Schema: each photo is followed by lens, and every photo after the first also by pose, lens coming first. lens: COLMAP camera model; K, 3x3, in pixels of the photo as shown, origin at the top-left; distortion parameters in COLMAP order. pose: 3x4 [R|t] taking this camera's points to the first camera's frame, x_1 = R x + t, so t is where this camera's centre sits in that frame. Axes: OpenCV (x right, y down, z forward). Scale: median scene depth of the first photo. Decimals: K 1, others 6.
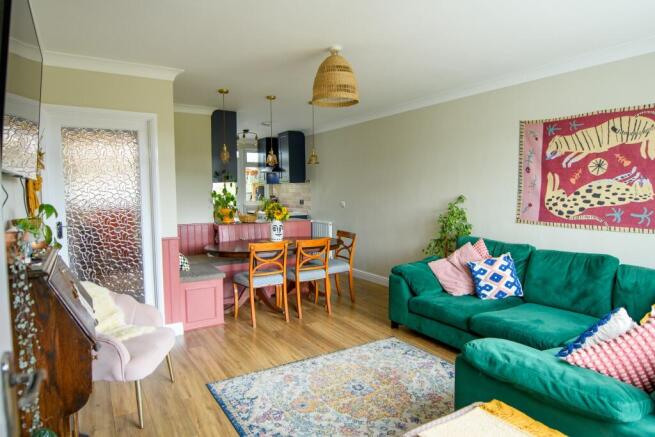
lens RADIAL K [[395.8, 0, 325.6], [0, 395.8, 218.5], [0, 0, 1]] dist [-0.009047, -0.003235]
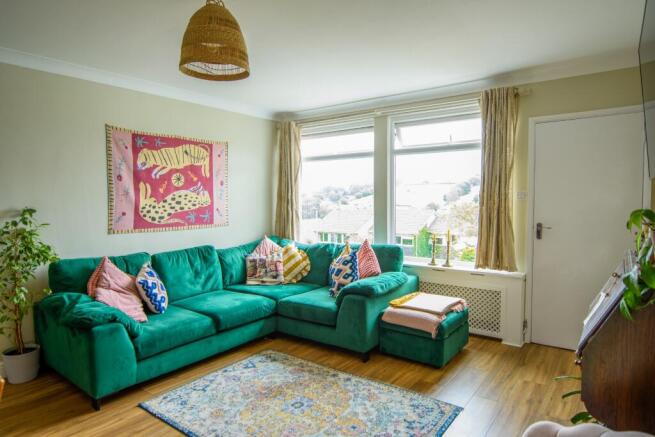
lens RADIAL K [[395.8, 0, 326.3], [0, 395.8, 219.6], [0, 0, 1]] dist [-0.009047, -0.003235]
pose [[-0.361066, -0.046629, 0.931374, -0.645794], [0.073395, 0.994230, 0.078229, -0.066873], [-0.929647, 0.096604, -0.355560, 0.988778]]
